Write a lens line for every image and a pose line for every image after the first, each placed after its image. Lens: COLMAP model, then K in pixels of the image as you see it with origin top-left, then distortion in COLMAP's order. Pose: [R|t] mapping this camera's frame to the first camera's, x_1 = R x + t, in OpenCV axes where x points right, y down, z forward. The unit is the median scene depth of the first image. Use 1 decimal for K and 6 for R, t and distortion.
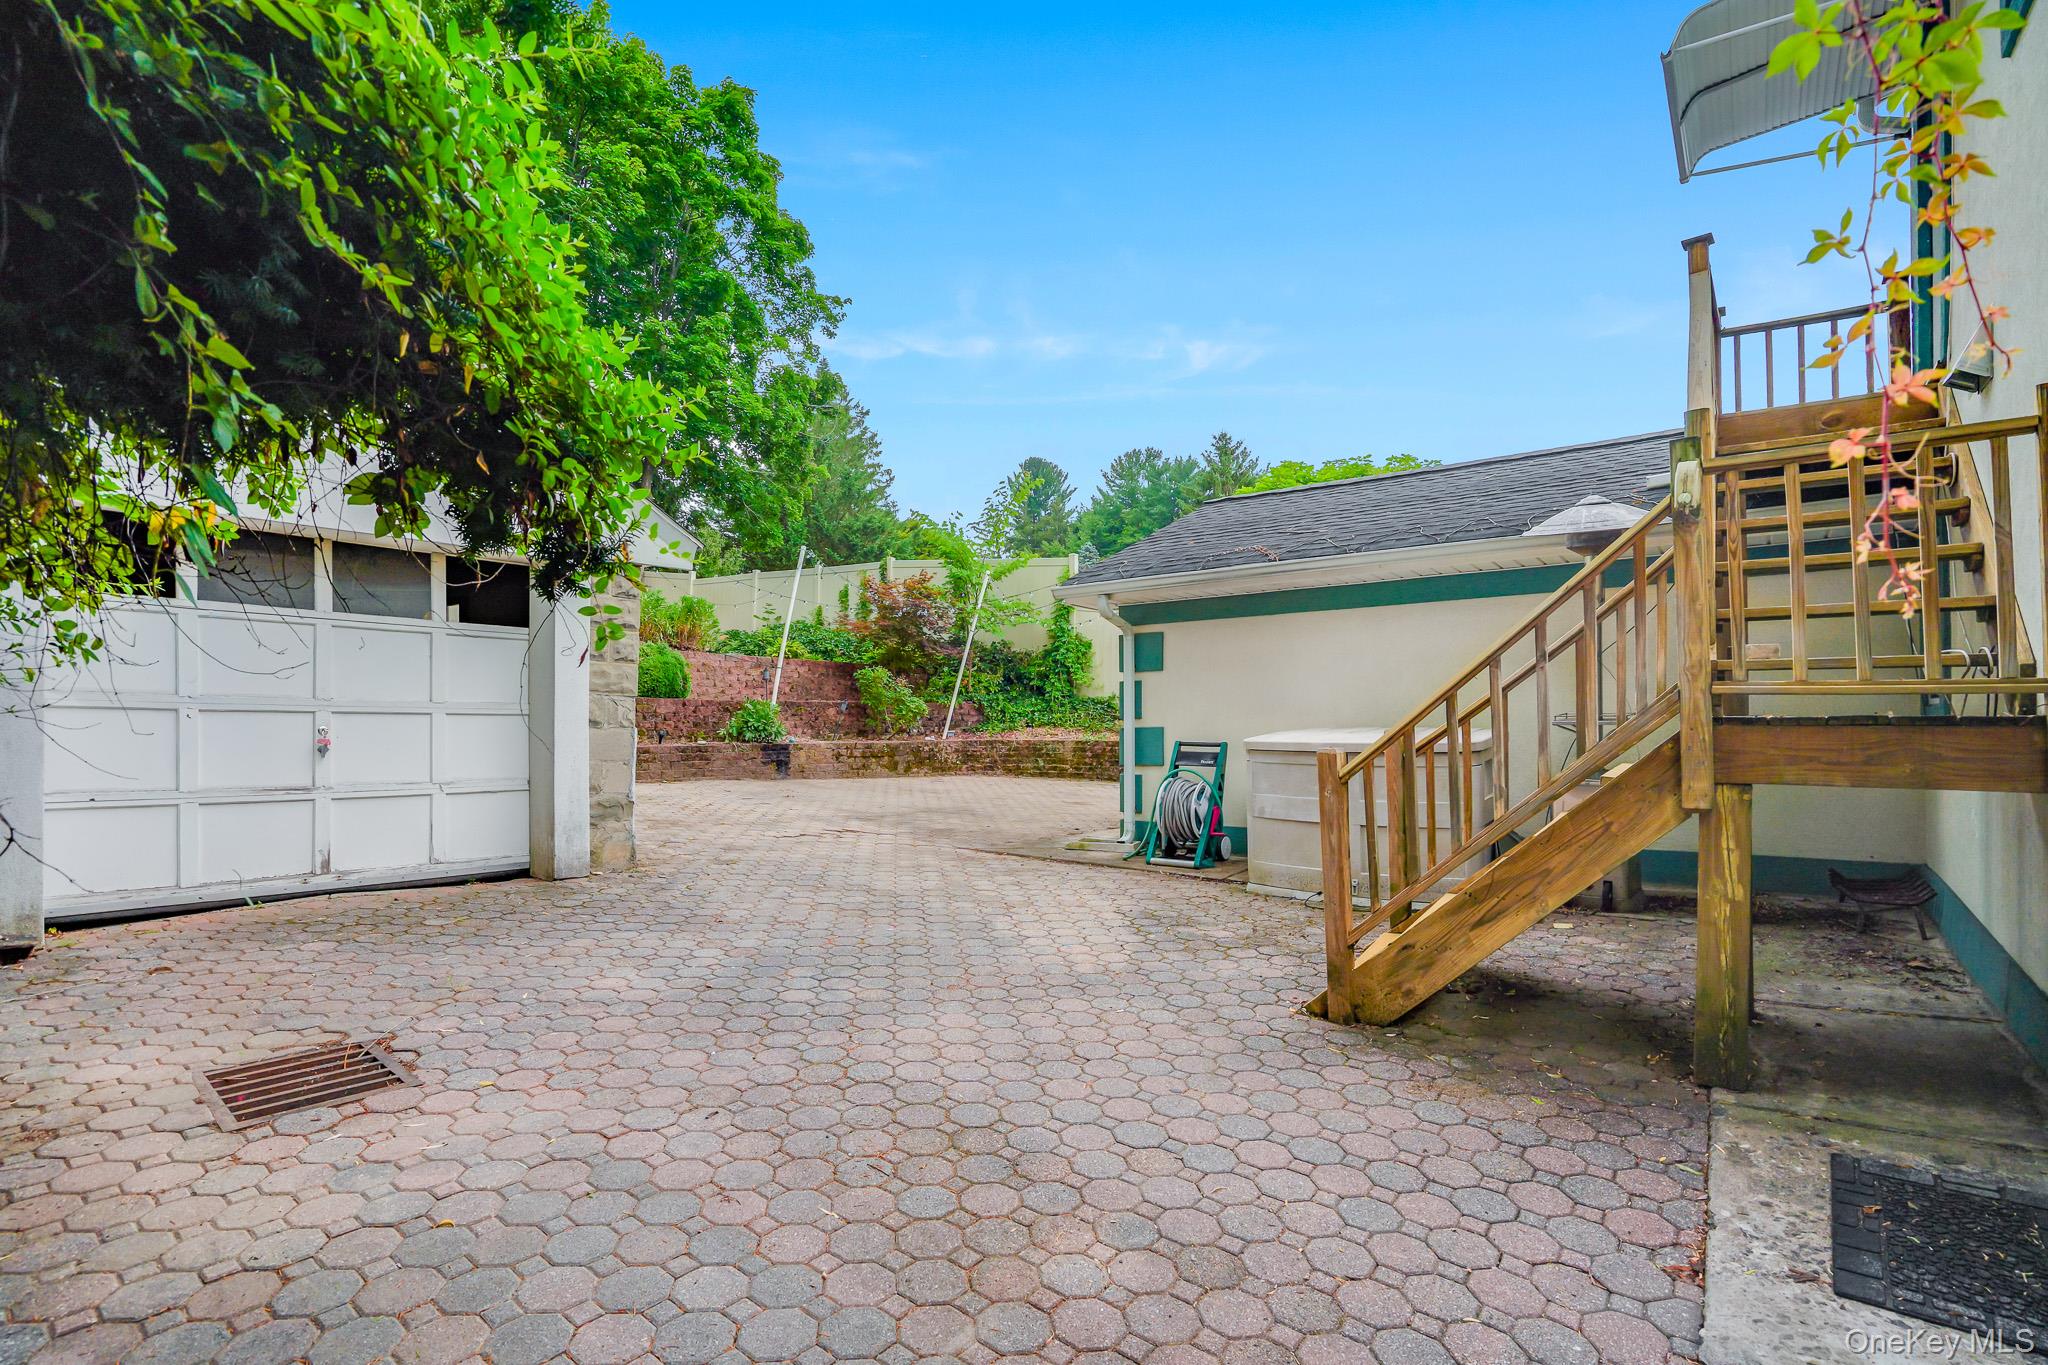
lens RADIAL K [[1053.0, 0, 1026.4], [0, 1053.0, 735.1], [0, 0, 1]] dist [-0.059445, 0.000030]
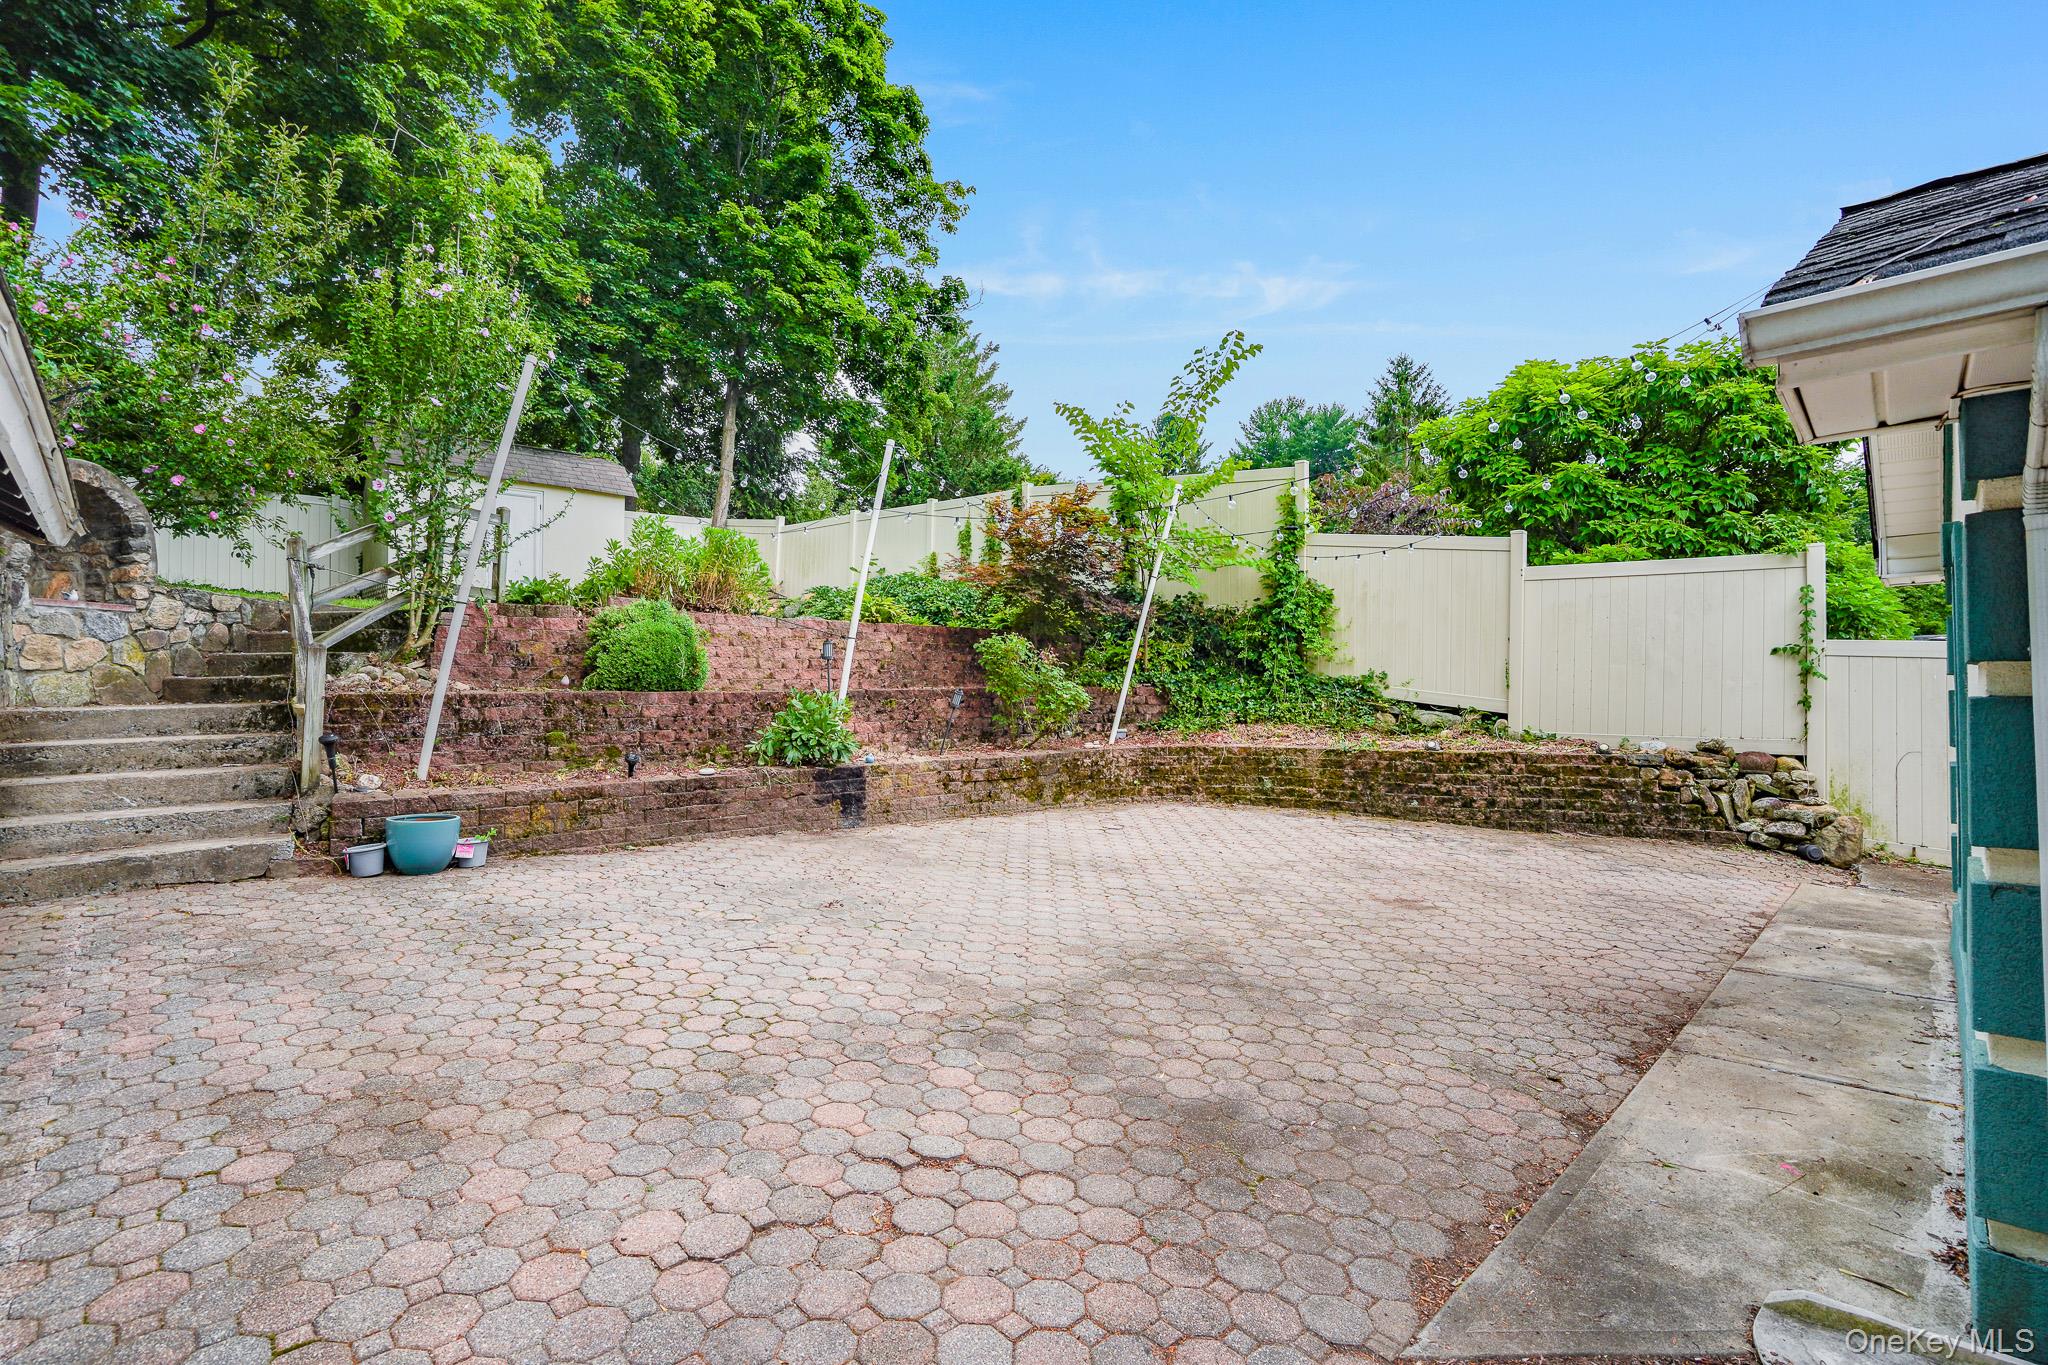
lens RADIAL K [[949.3, 0, 1024.0], [0, 949.3, 682.5], [0, 0, 1]] dist [-0.070259, -0.000016]
pose [[0.992182, -0.005040, -0.124697, -0.057873], [0.004027, 0.999957, -0.008376, -0.028813], [0.124734, 0.007809, 0.992160, 0.401857]]
